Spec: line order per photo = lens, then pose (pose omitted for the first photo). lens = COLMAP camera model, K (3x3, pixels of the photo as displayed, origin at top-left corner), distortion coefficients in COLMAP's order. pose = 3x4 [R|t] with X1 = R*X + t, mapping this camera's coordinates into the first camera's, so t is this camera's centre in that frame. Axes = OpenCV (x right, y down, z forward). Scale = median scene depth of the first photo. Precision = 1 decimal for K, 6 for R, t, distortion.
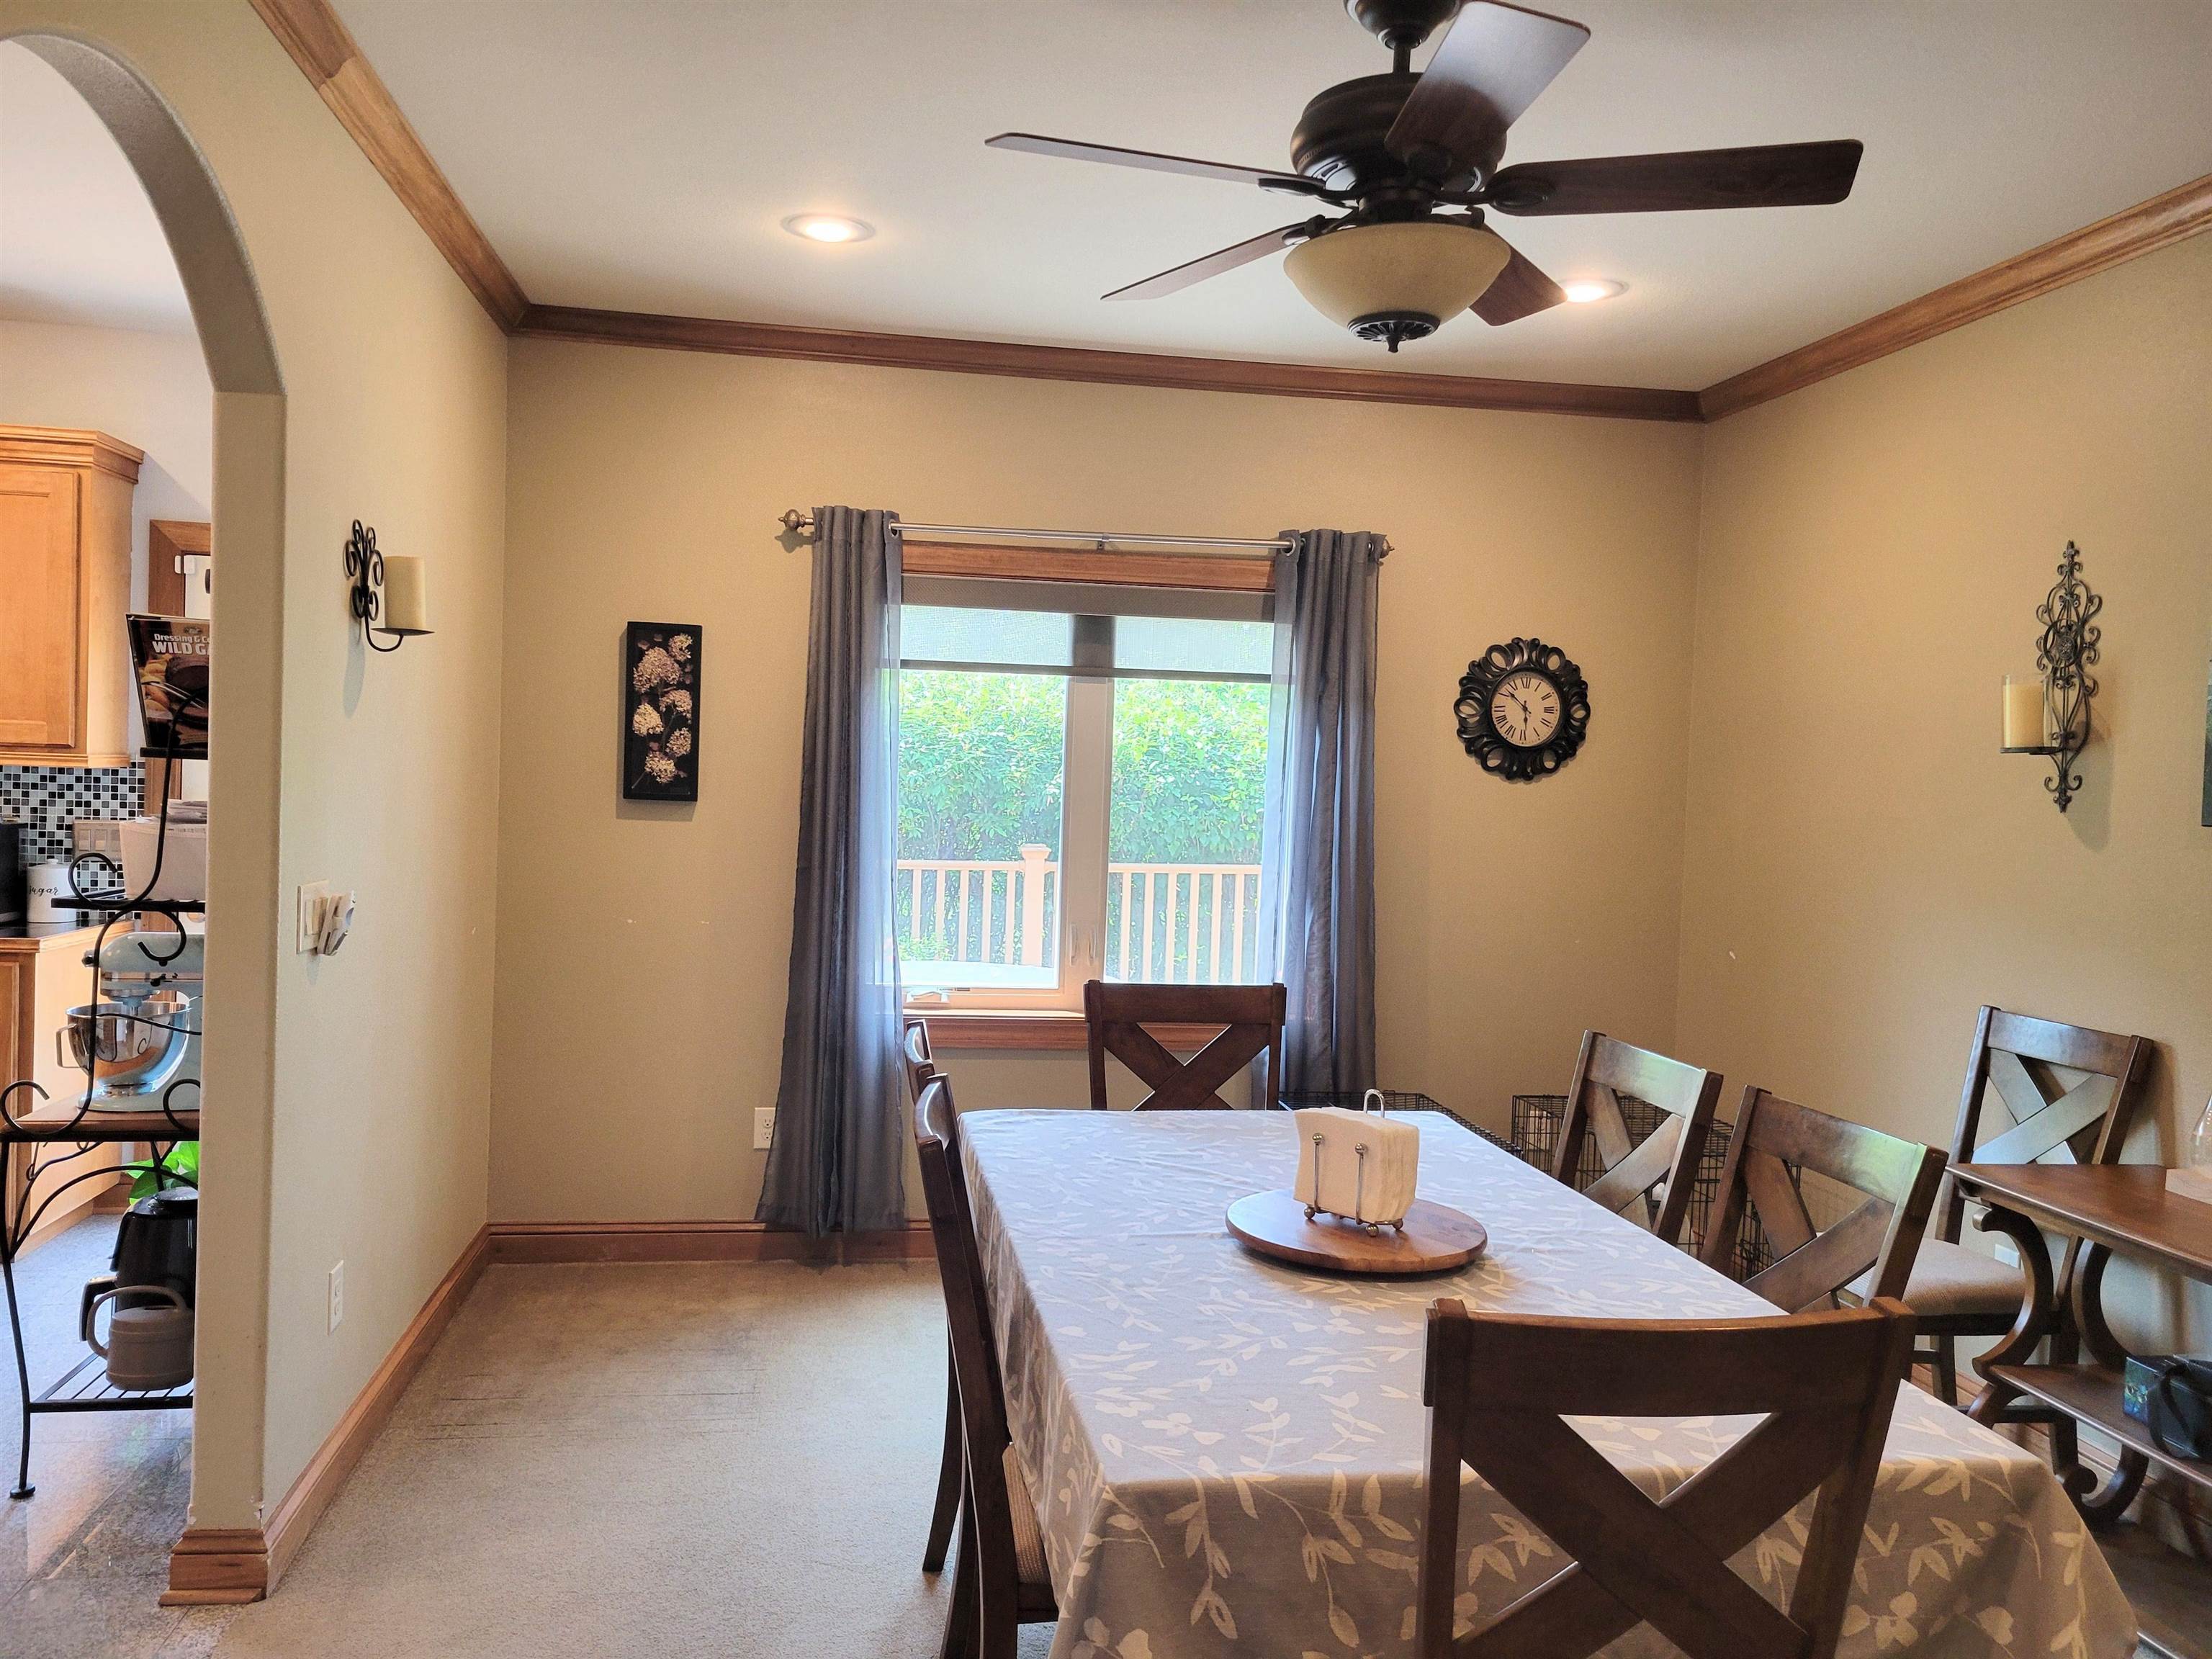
lens RADIAL K [[1661.4, 0, 1103.9], [0, 1661.4, 829.2], [0, 0, 1]] dist [0.043132, -0.022291]
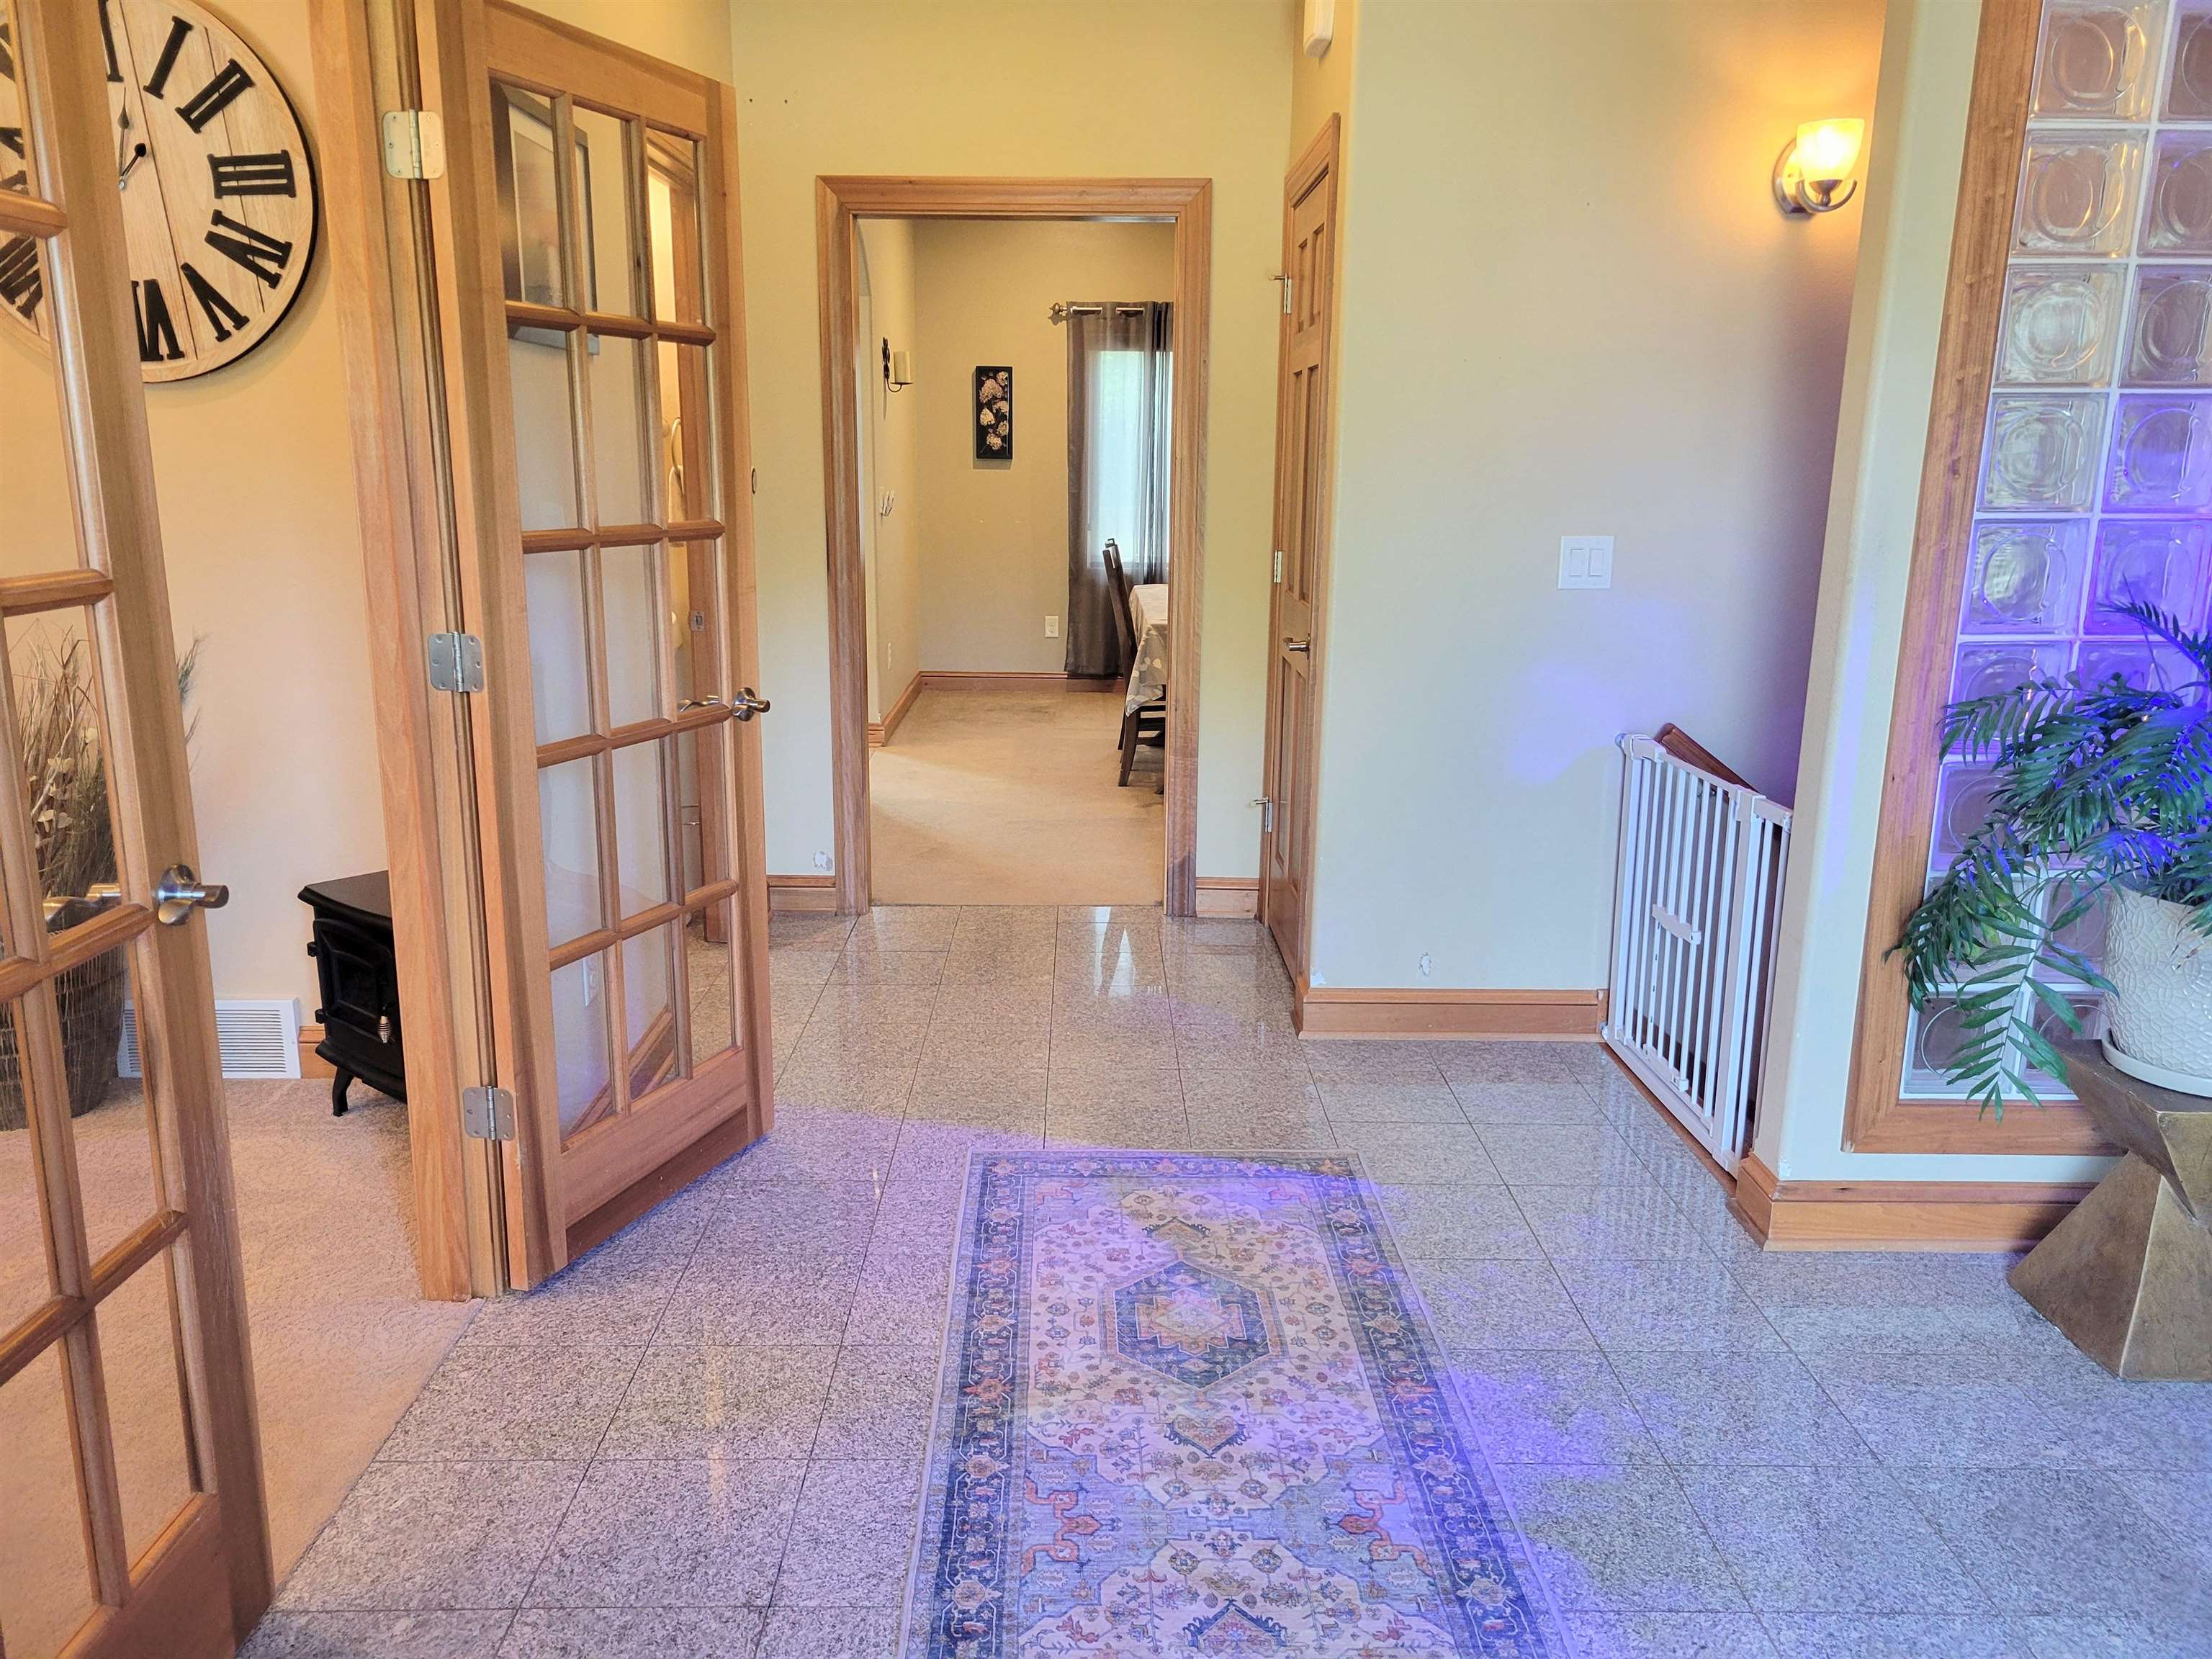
lens RADIAL K [[1661.4, 0, 1106.4], [0, 1661.4, 827.1], [0, 0, 1]] dist [0.043132, -0.022291]
pose [[0.988131, 0.009375, -0.153327, 0.173724], [0.019070, 0.982928, 0.183000, 0.053514], [0.152425, -0.183752, 0.971083, -0.987698]]
